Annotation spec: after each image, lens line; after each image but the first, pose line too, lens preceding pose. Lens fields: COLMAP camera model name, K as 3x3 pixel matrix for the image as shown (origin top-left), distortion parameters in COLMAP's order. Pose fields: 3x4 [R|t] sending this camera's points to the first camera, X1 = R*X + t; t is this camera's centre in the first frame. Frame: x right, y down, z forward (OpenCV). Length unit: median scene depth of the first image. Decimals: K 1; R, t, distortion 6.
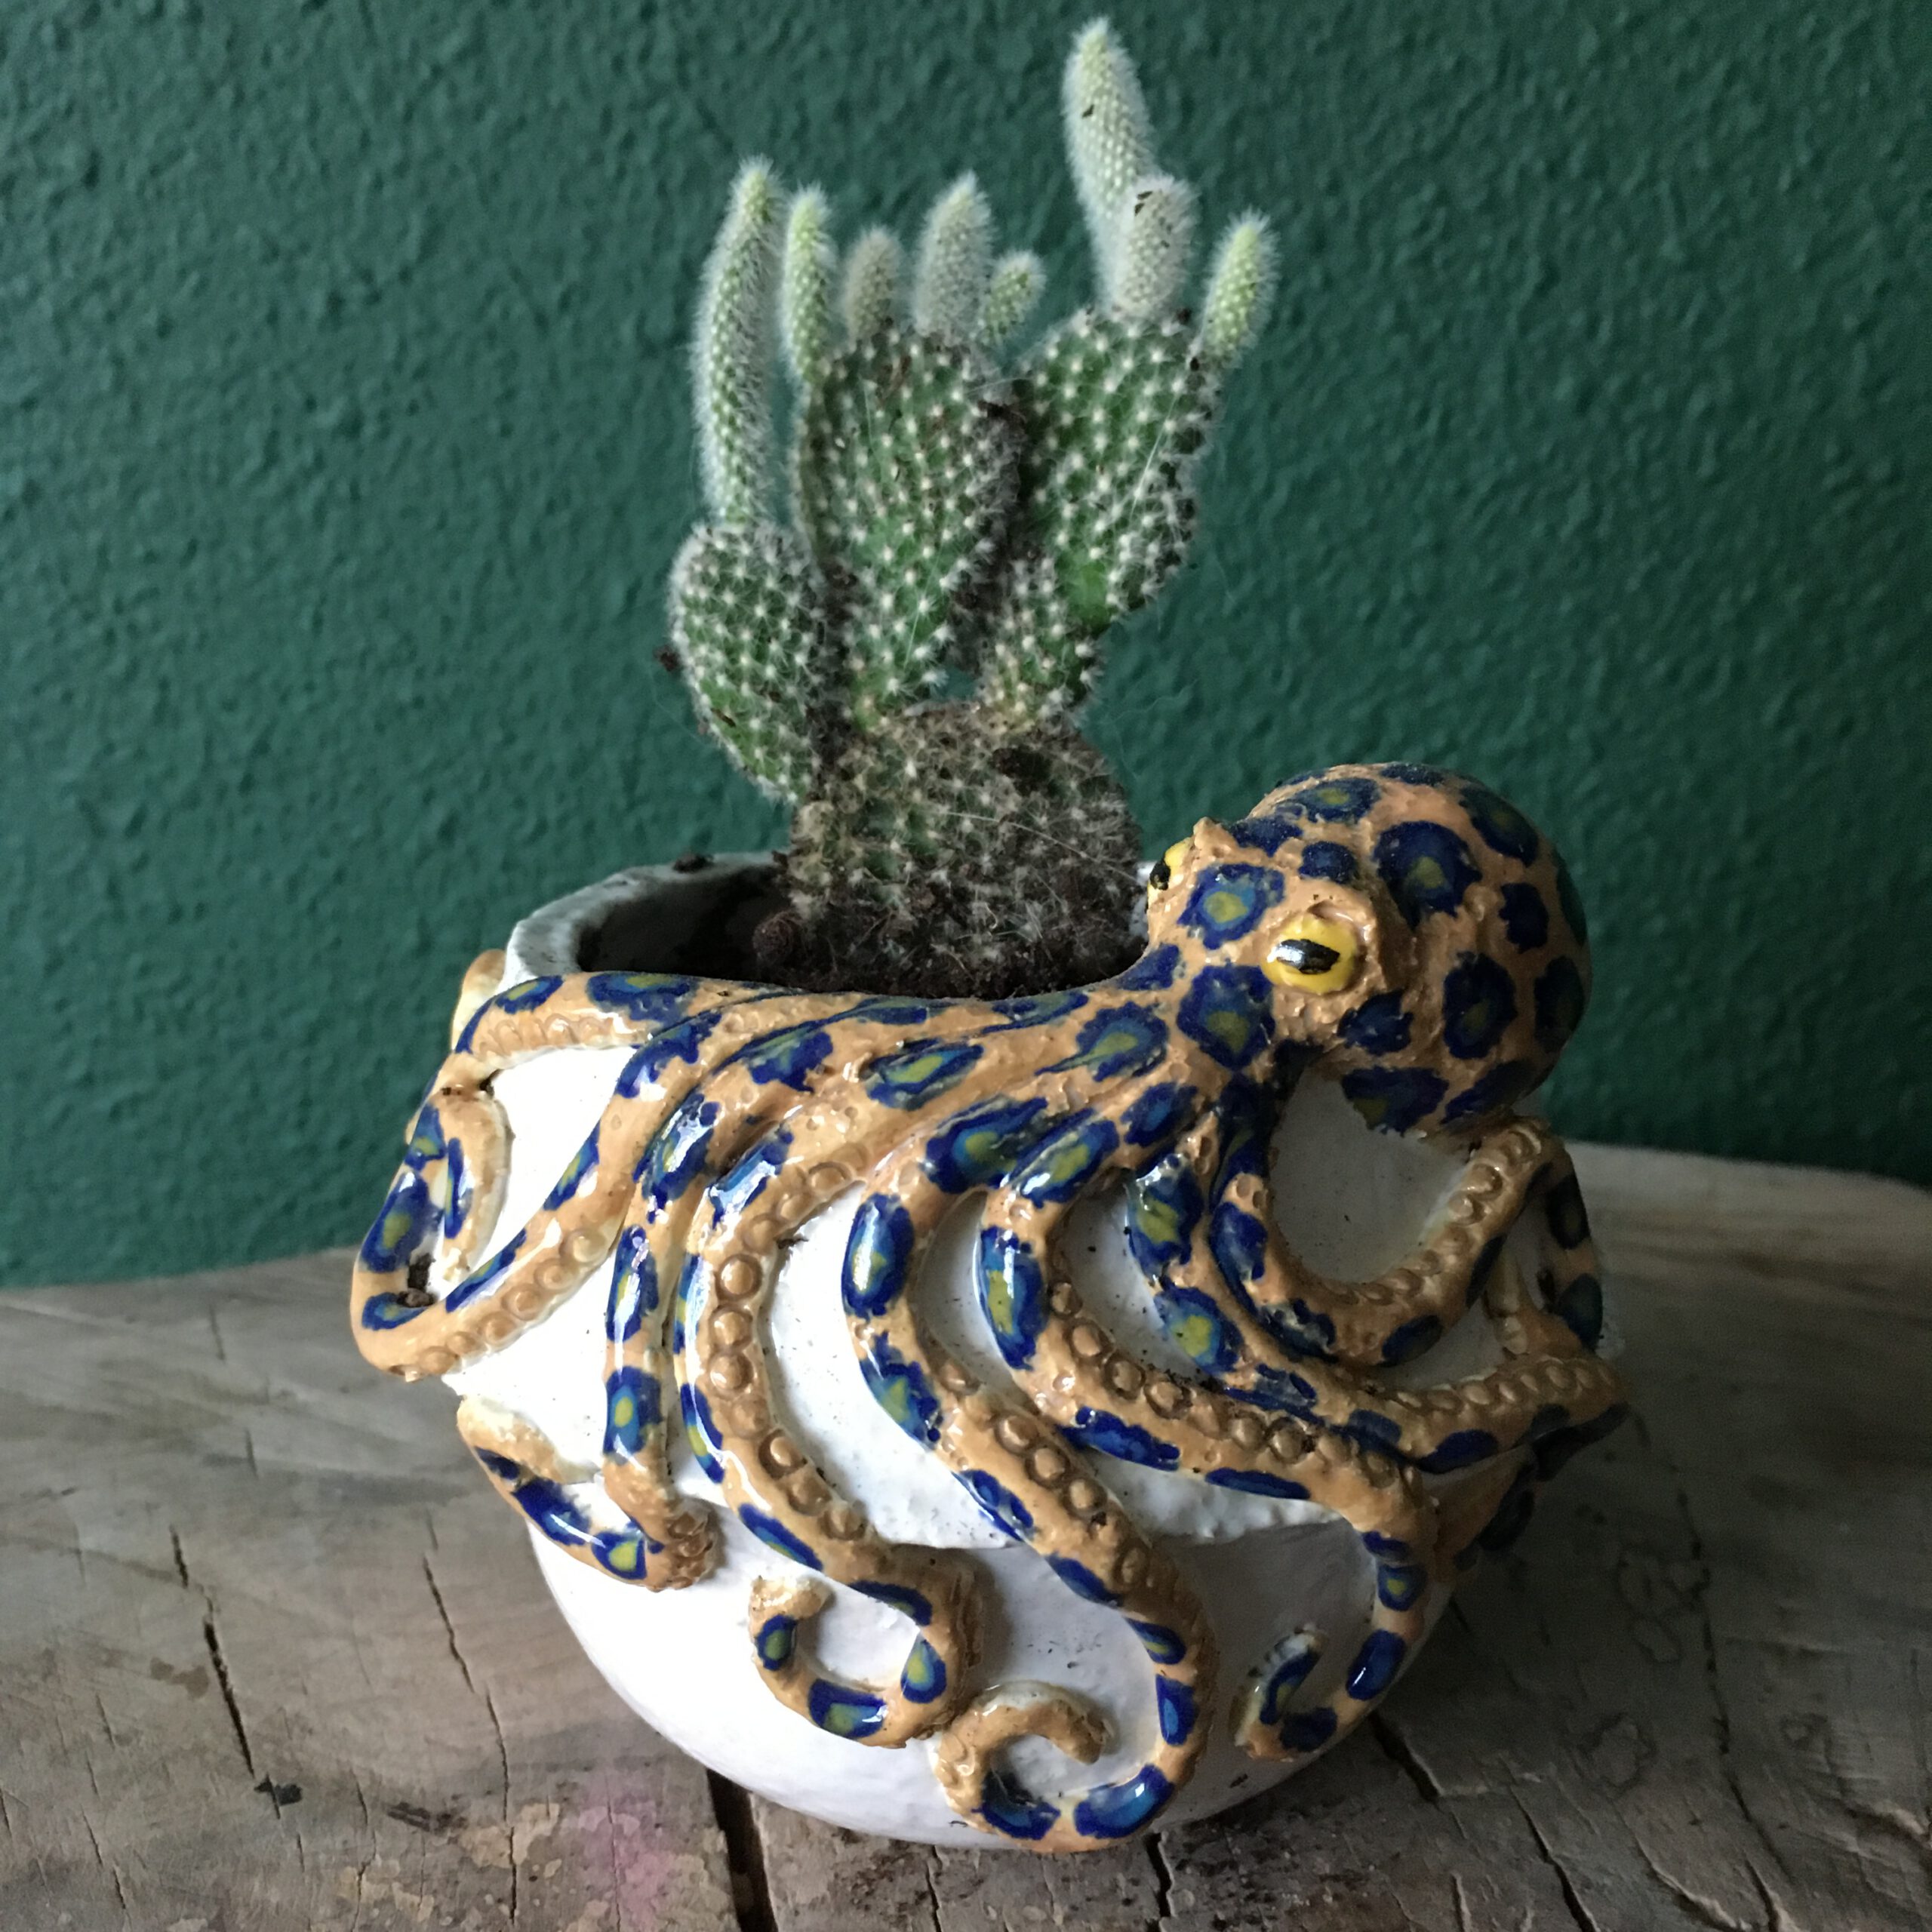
lens RADIAL K [[2250.3, 0, 992.7], [0, 2250.3, 965.2], [0, 0, 1]] dist [0.085162, -0.158628]
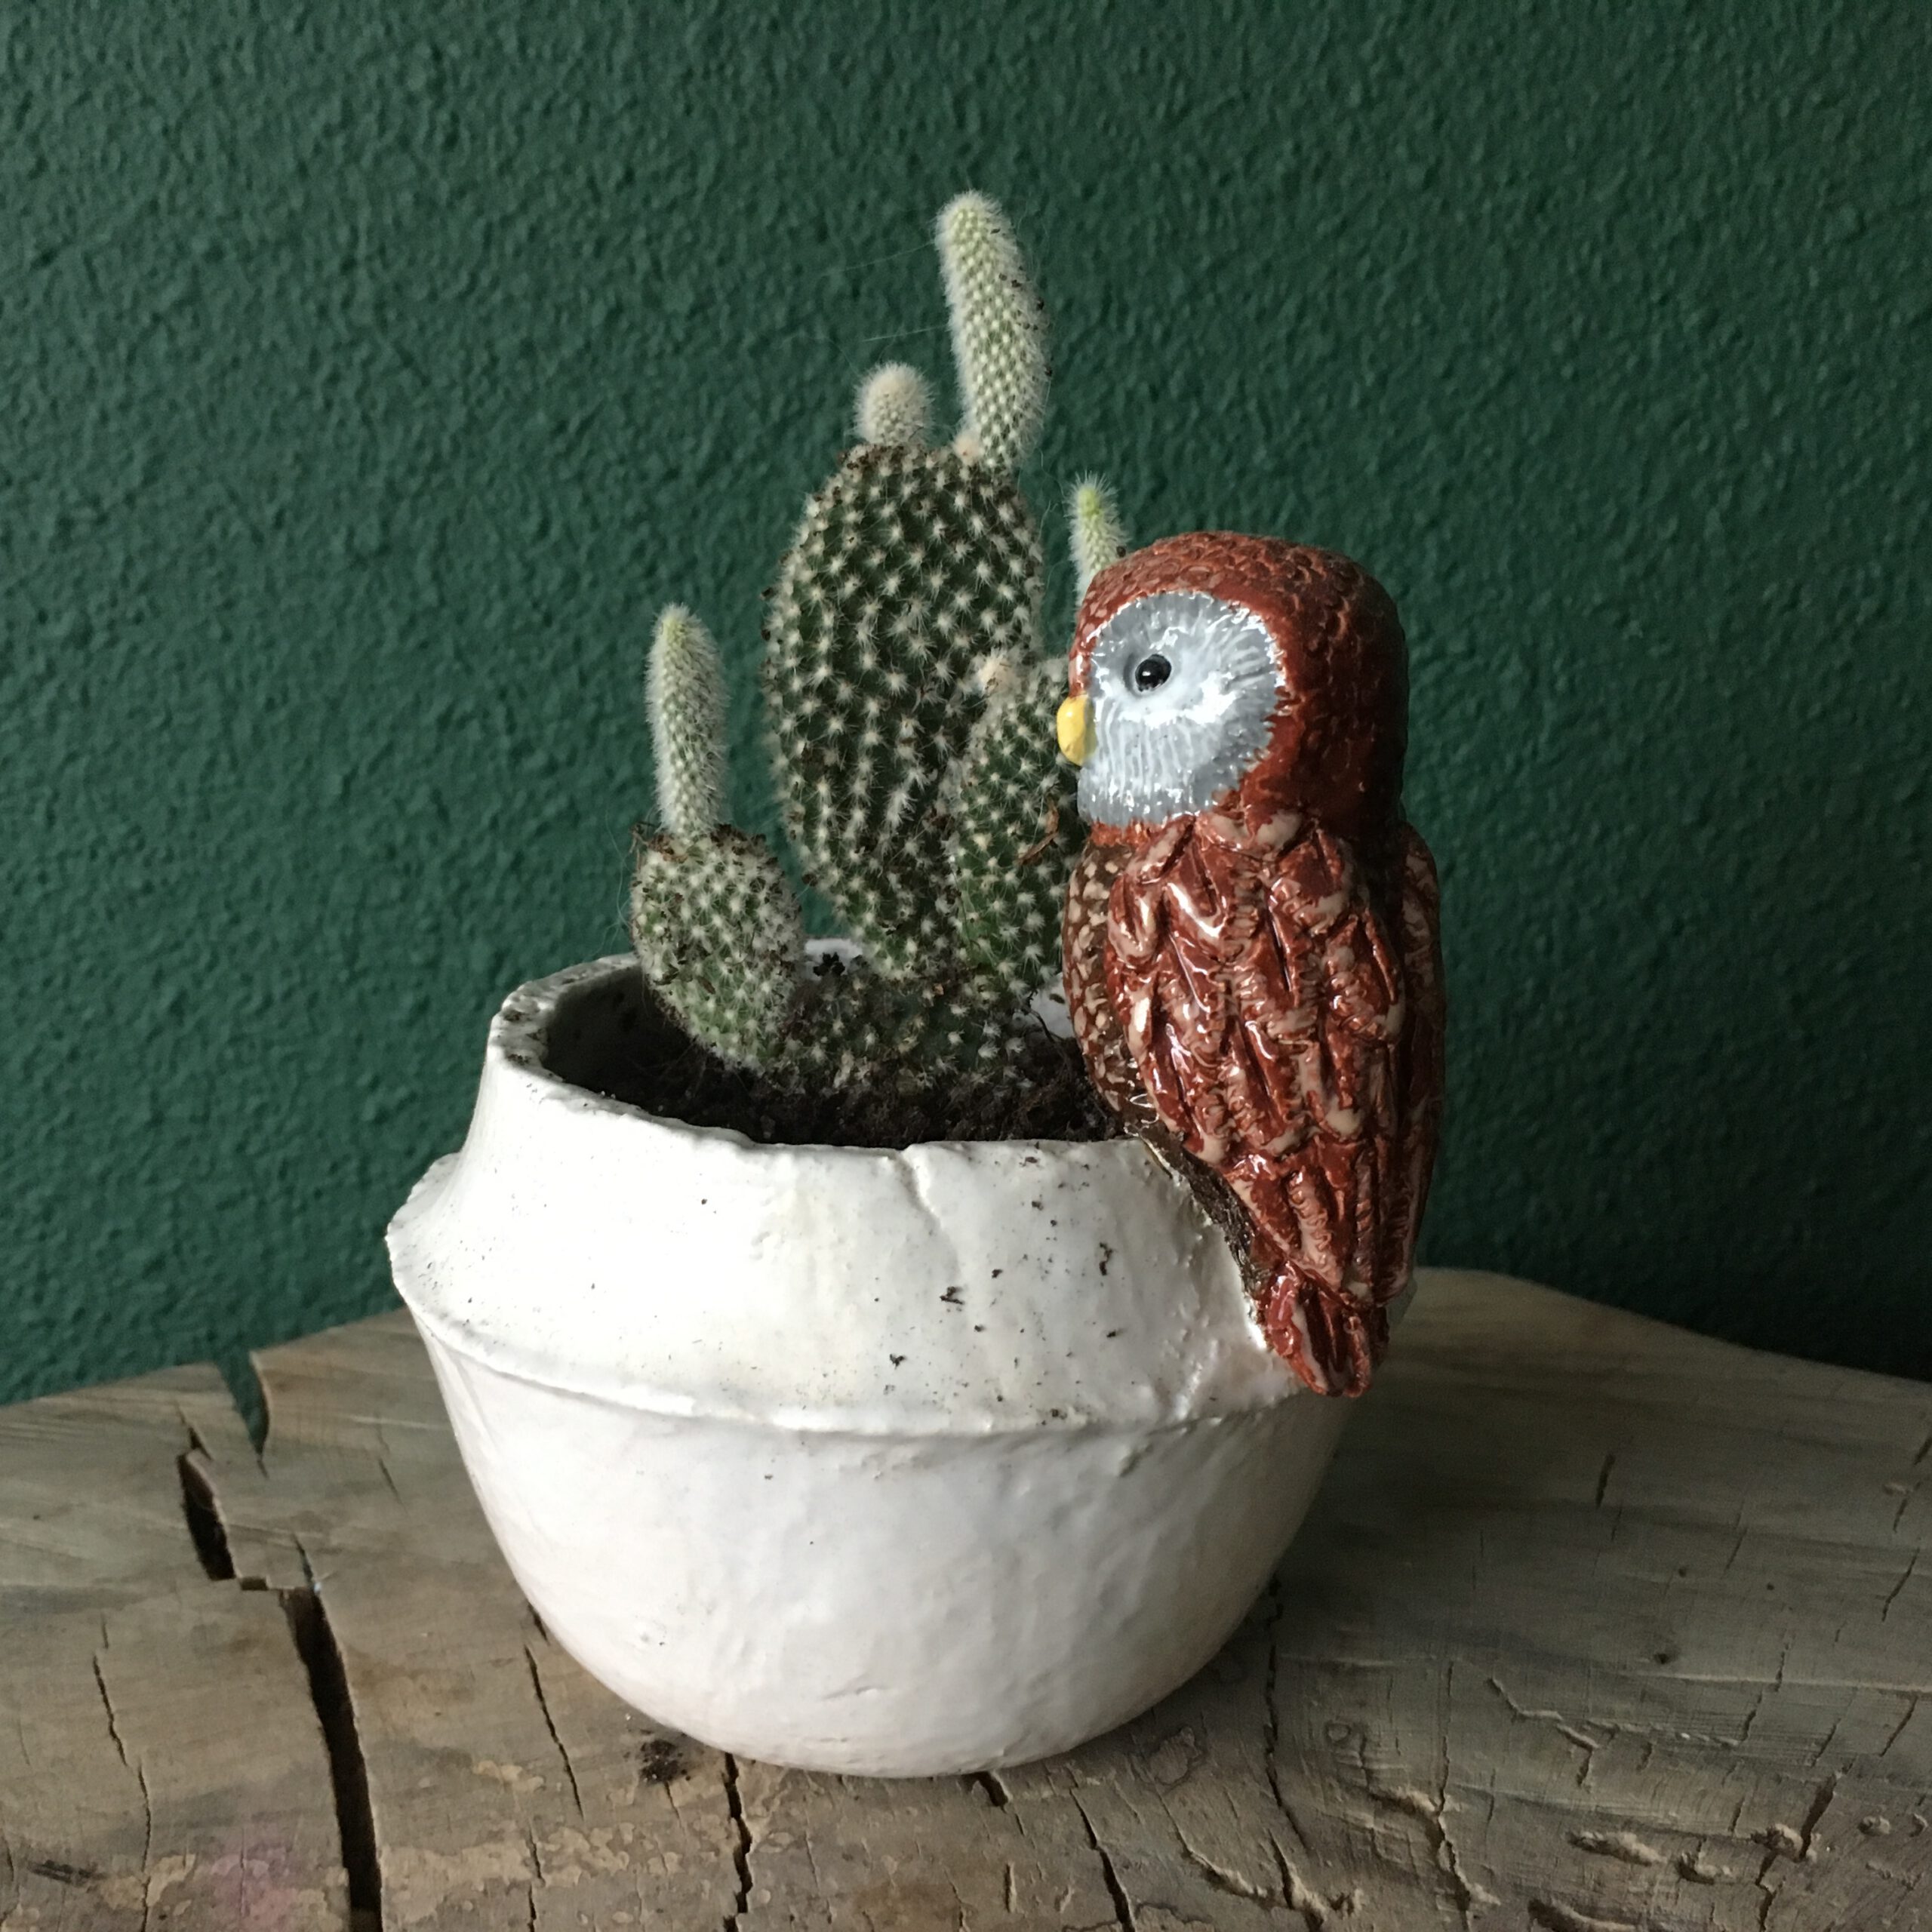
lens RADIAL K [[2228.7, 0, 980.7], [0, 2228.7, 951.0], [0, 0, 1]] dist [0.074783, -0.120224]
pose [[0.997367, -0.031479, 0.065328, 0.074787], [0.037859, 0.994381, -0.098856, 0.035912], [-0.061849, 0.101069, 0.992955, -0.080282]]
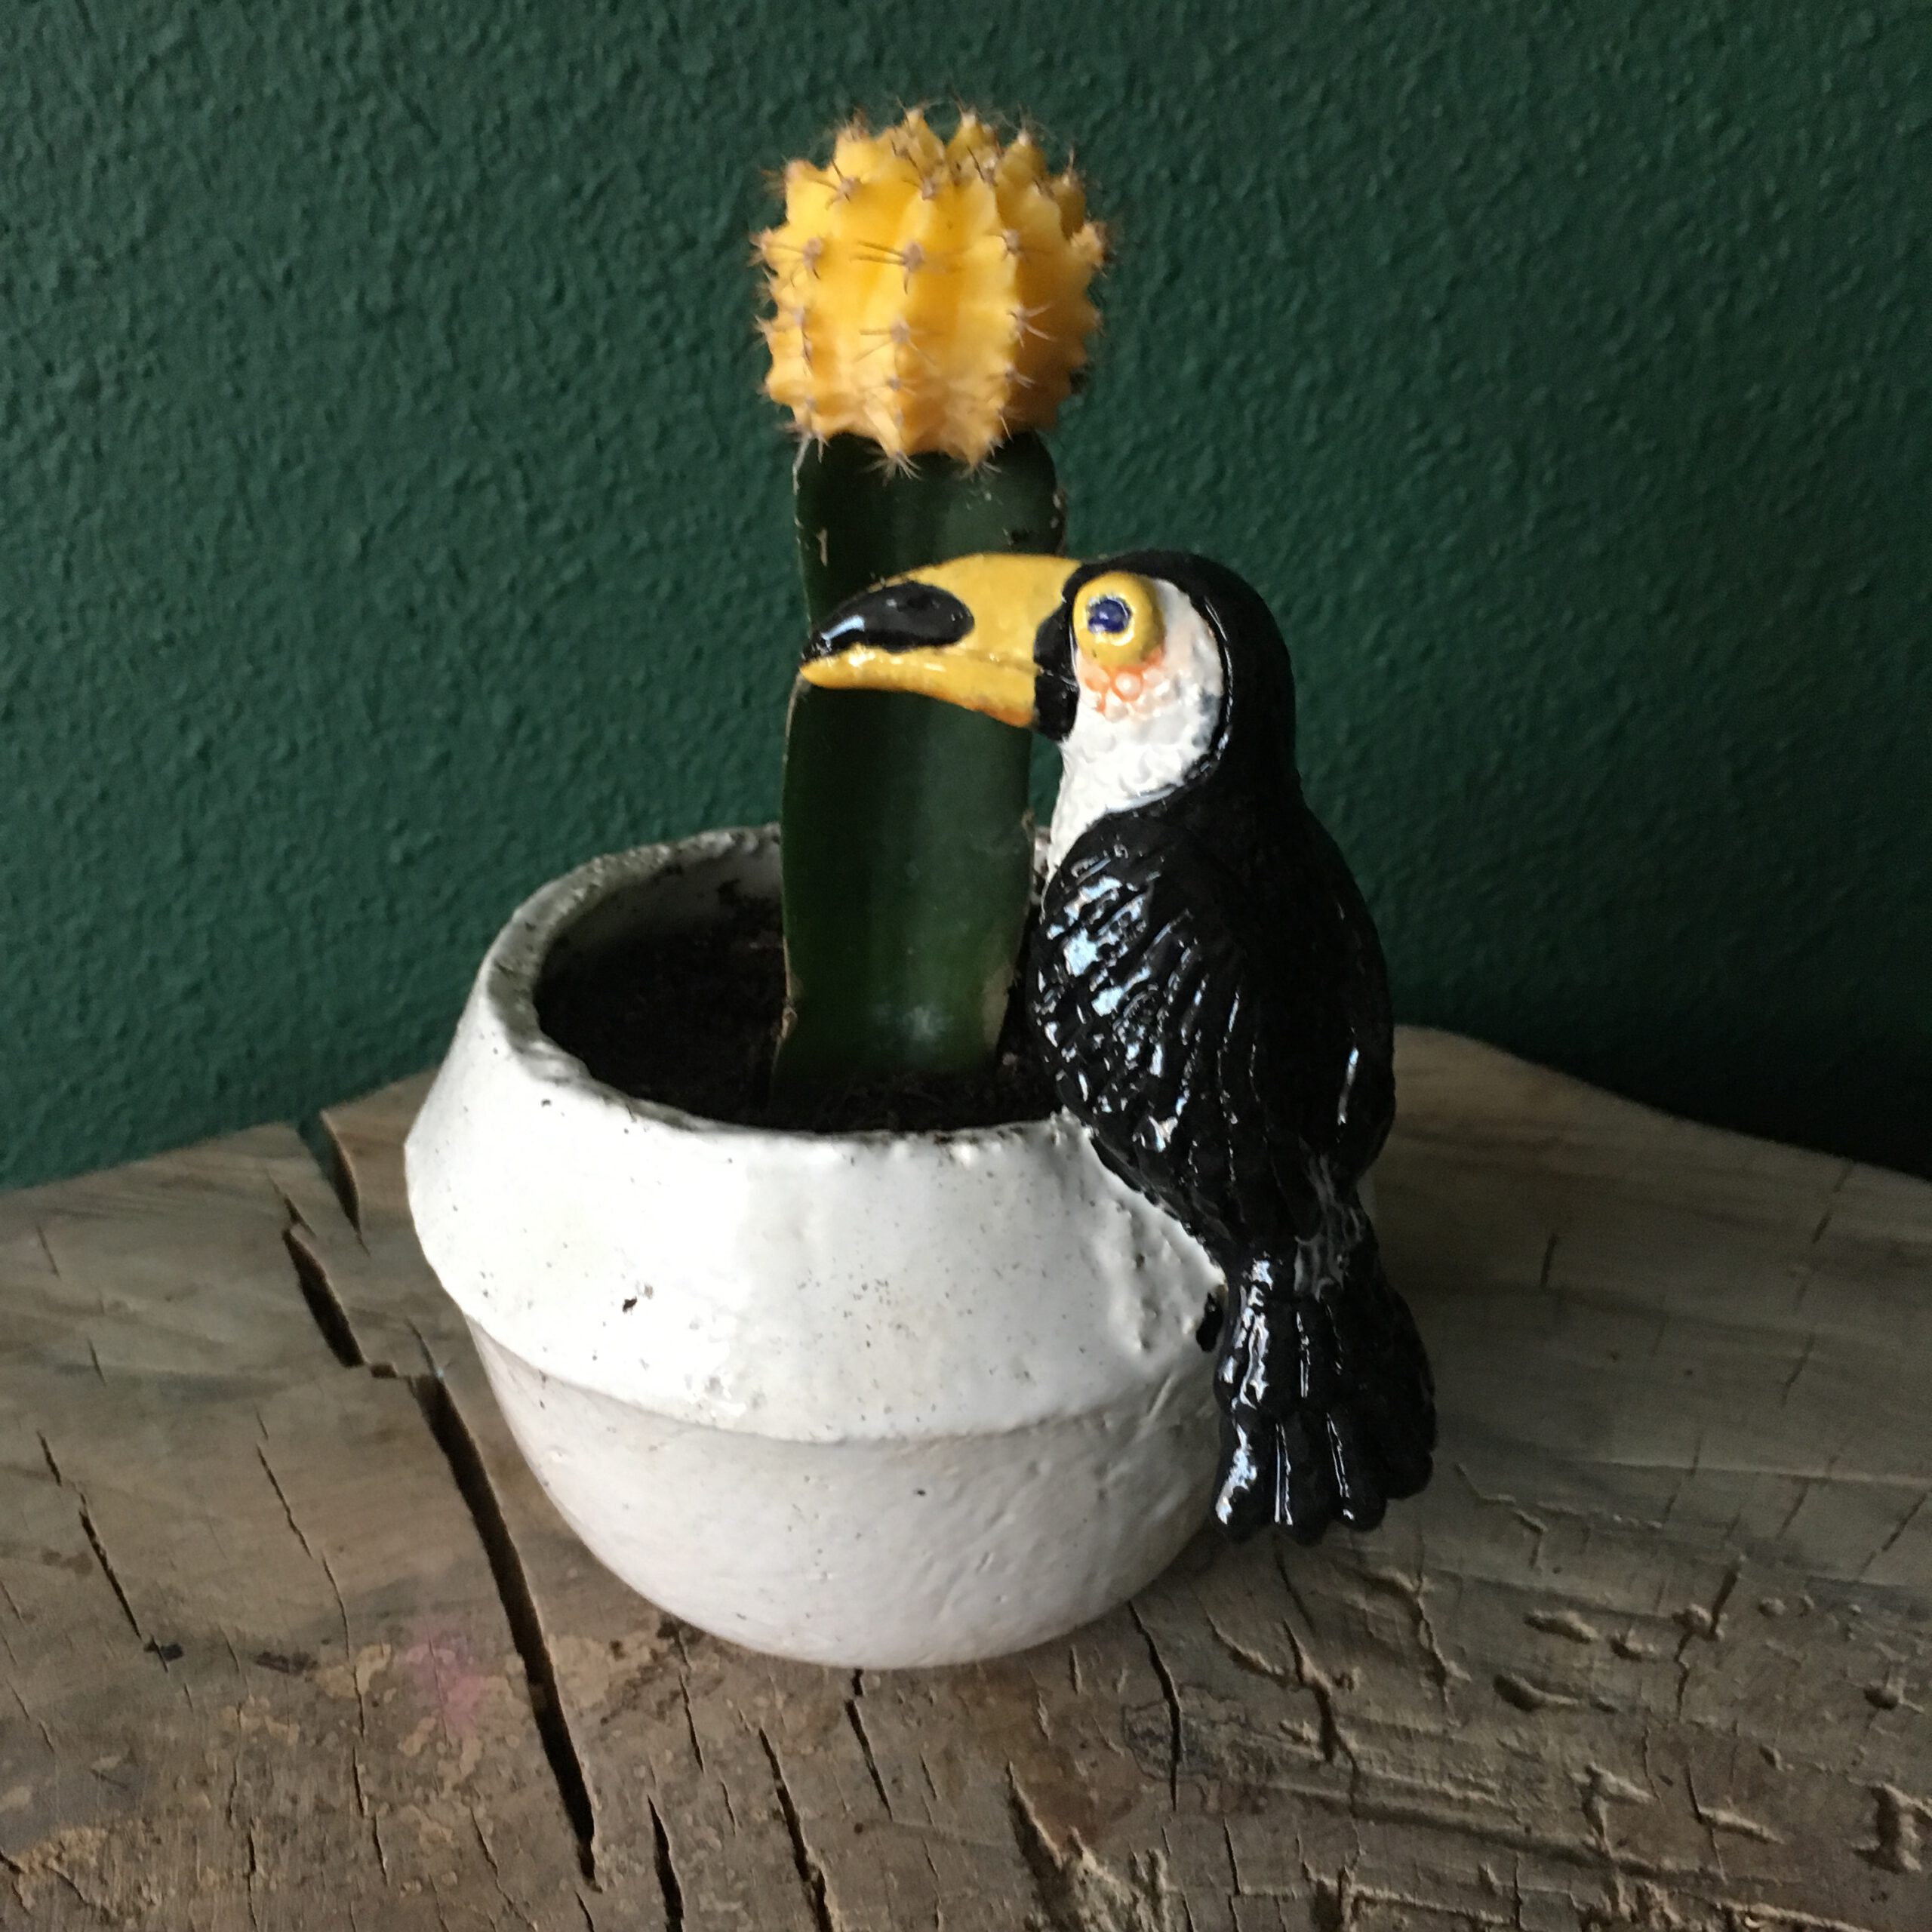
lens RADIAL K [[2234.4, 0, 991.0], [0, 2234.4, 967.2], [0, 0, 1]] dist [0.084567, -0.142794]
pose [[0.992595, -0.036451, 0.115876, 0.008105], [0.021435, 0.991505, 0.128288, -0.100573], [-0.119568, -0.124855, 0.984944, -0.151957]]
